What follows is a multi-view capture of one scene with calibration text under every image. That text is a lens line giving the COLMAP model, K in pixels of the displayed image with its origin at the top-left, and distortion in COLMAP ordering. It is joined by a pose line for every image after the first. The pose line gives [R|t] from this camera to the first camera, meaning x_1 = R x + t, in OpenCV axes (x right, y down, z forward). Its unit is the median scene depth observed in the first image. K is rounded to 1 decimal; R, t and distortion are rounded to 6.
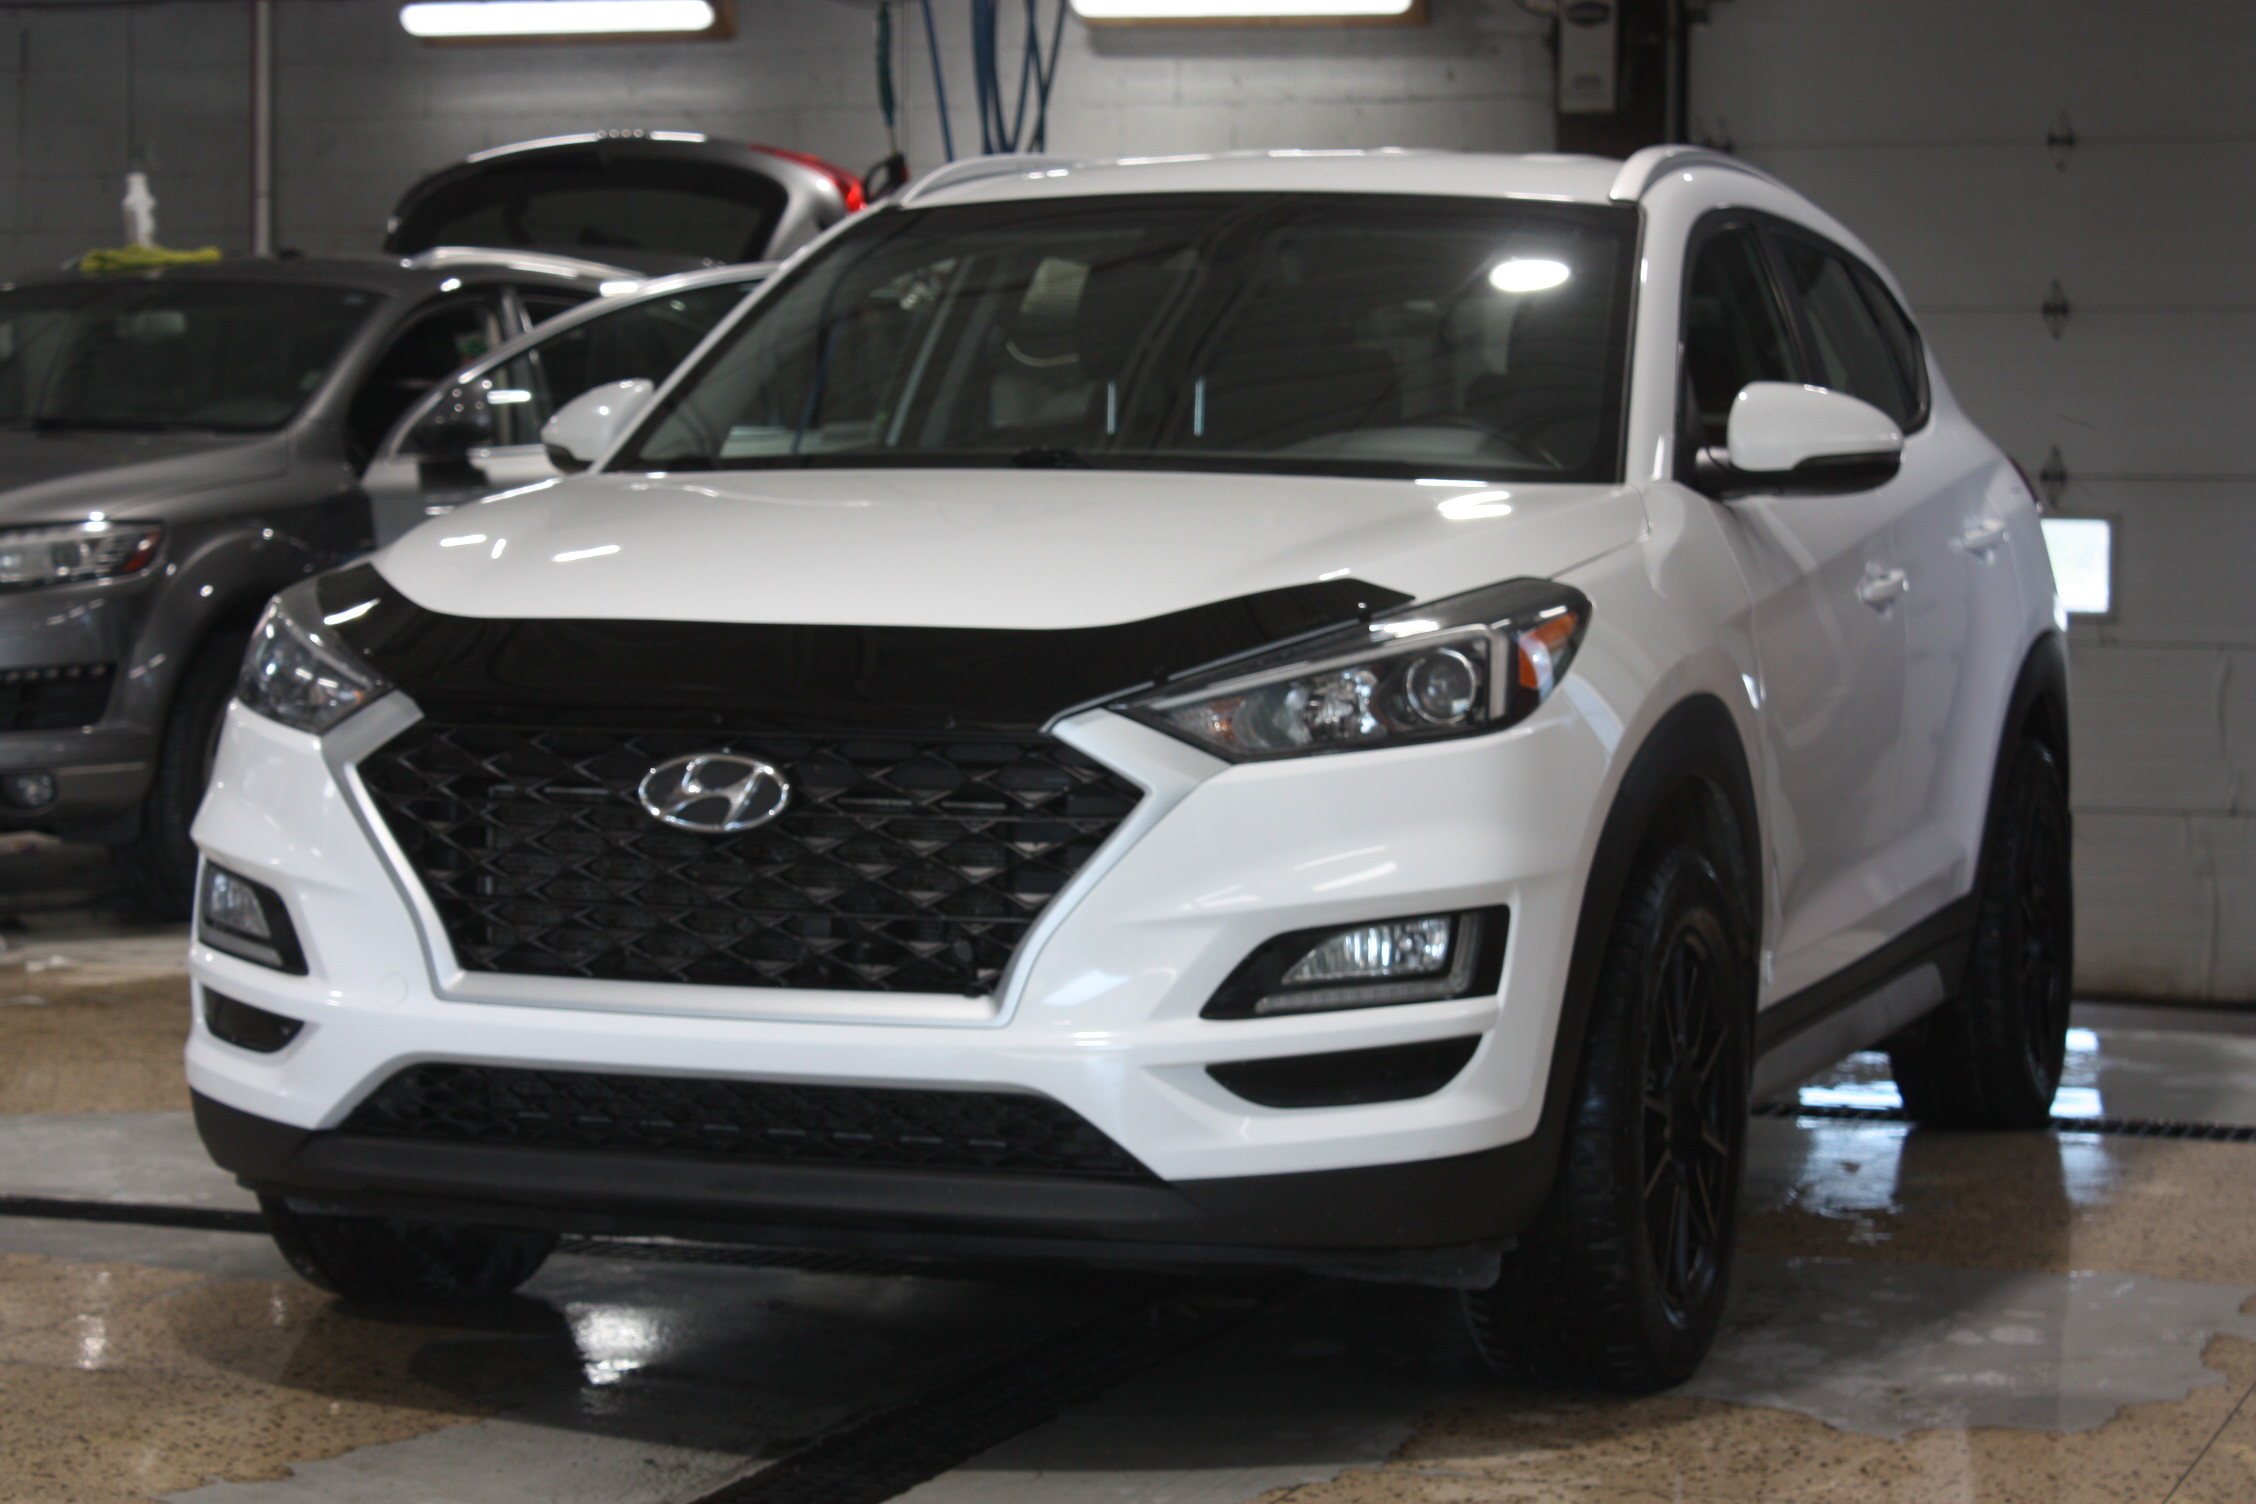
lens RADIAL K [[5142.8, 0, 1128.1], [0, 5142.8, 749.1], [0, 0, 1]] dist [0.040295, 0.000000]
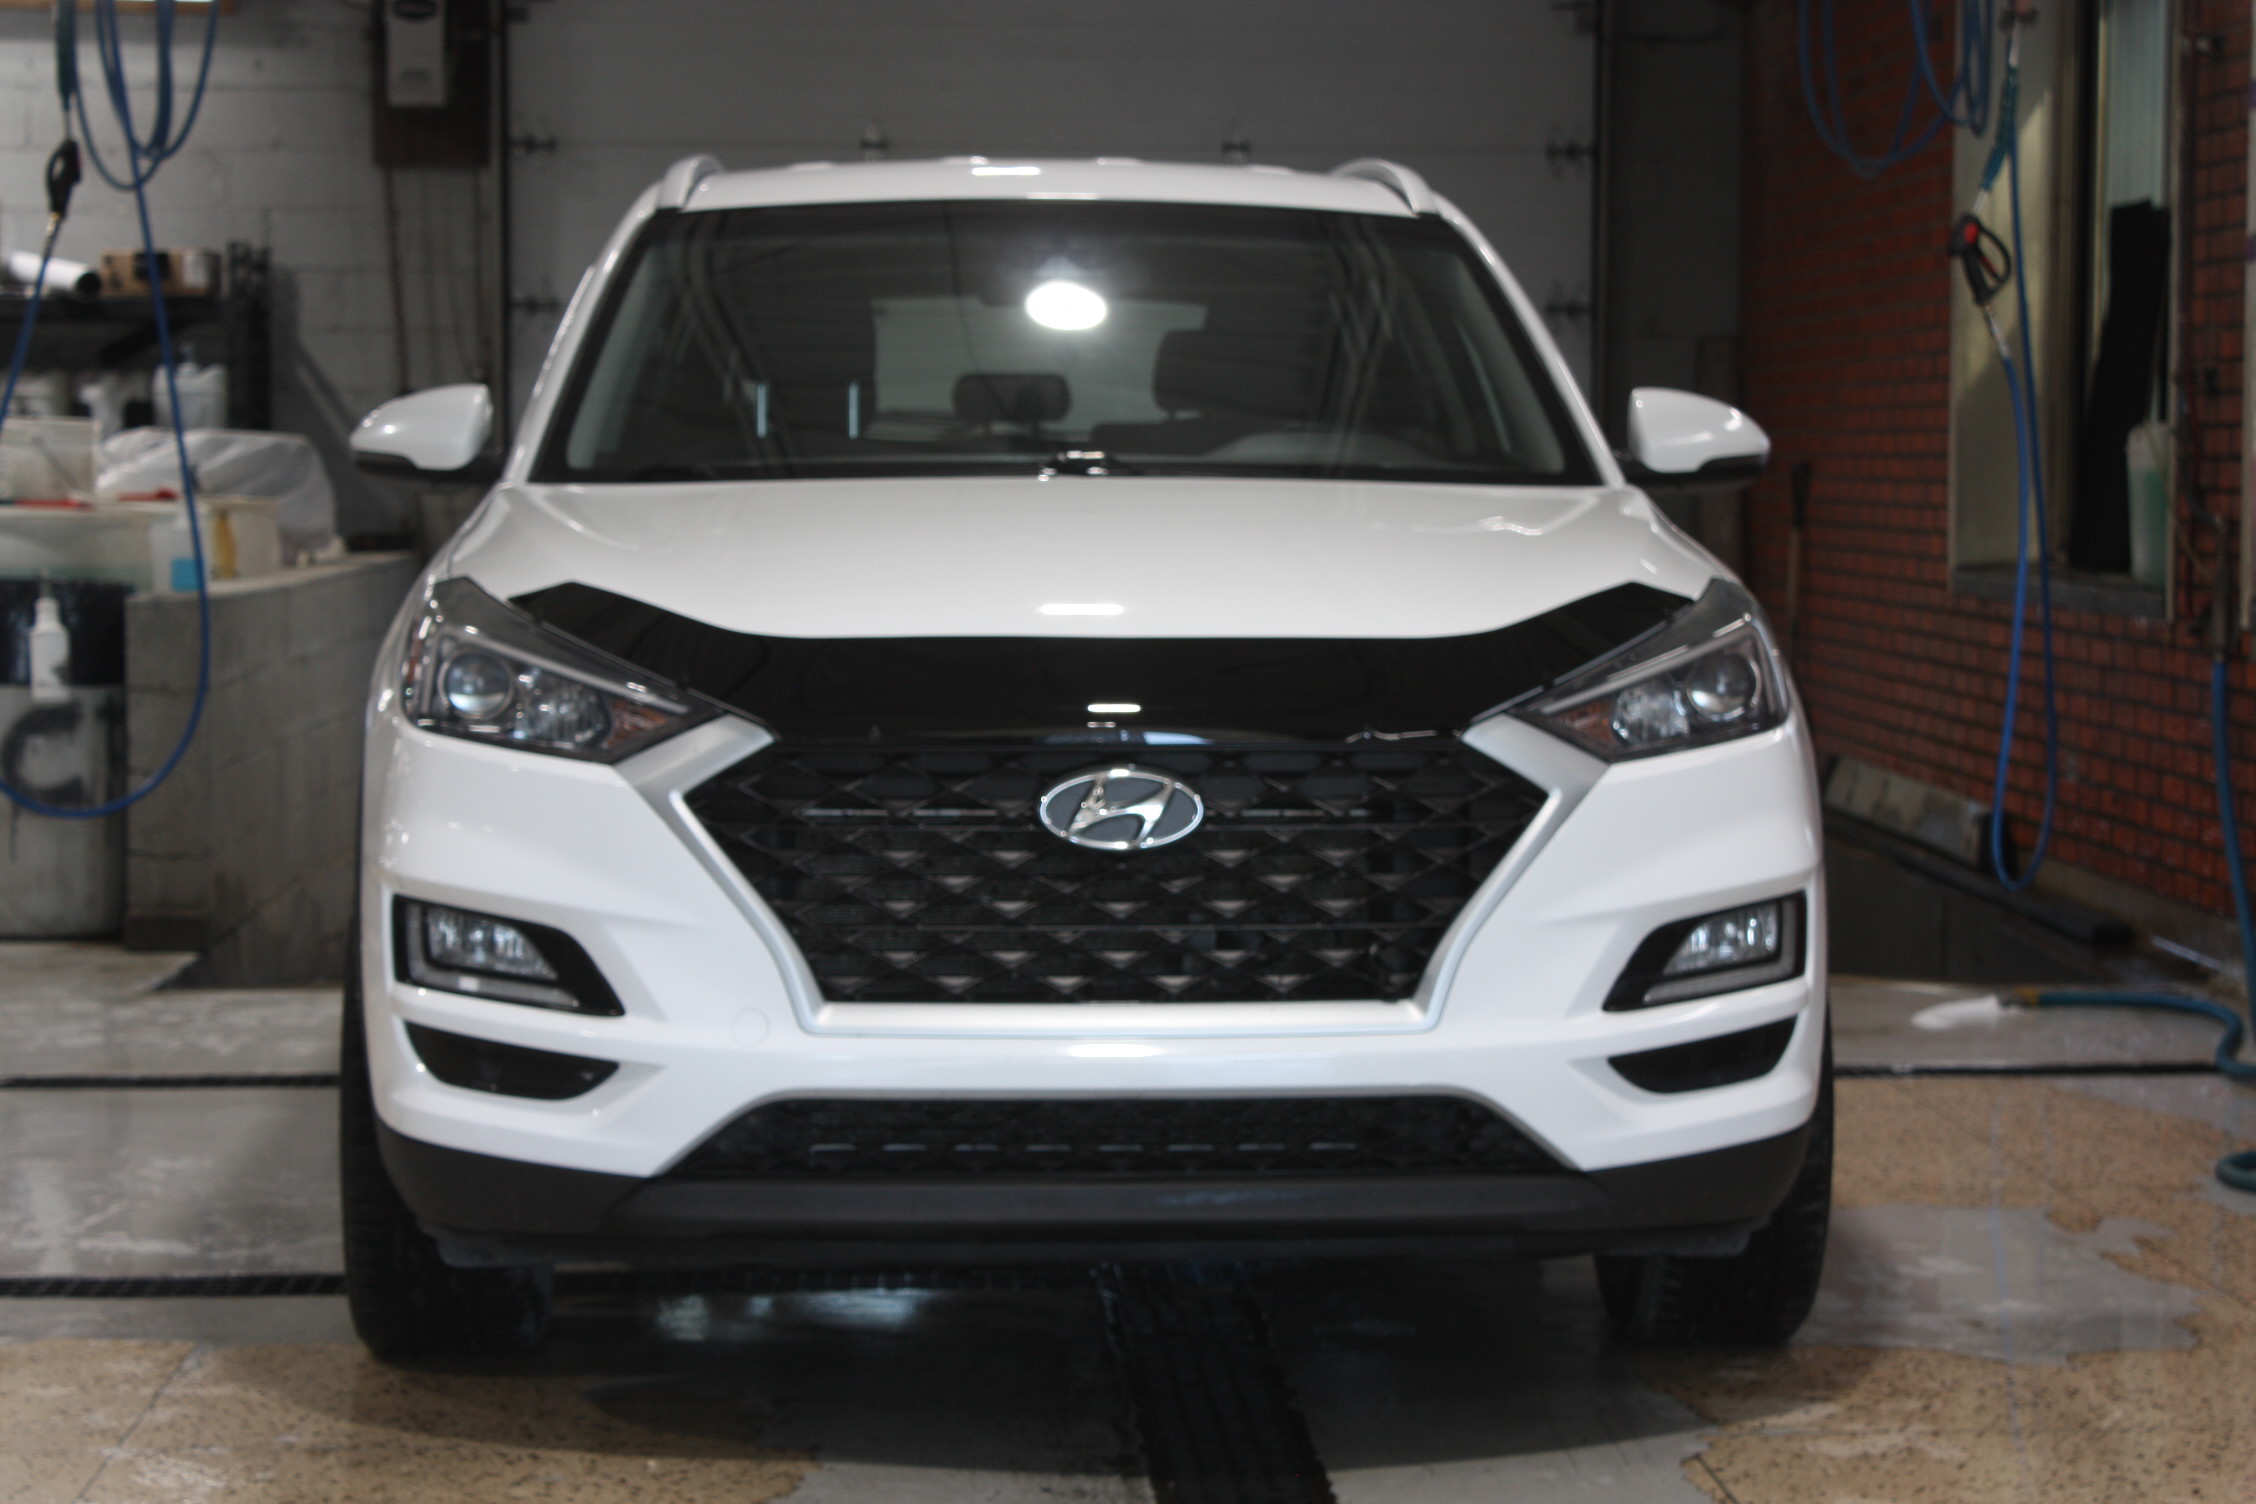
lens RADIAL K [[4981.4, 0, 1127.9], [0, 4981.4, 755.6], [0, 0, 1]] dist [0.129985, 0.000000]
pose [[0.915458, -0.030585, 0.401250, -0.463579], [0.027658, 0.999532, 0.013085, -0.014476], [-0.401462, -0.000881, 0.915875, 0.118344]]
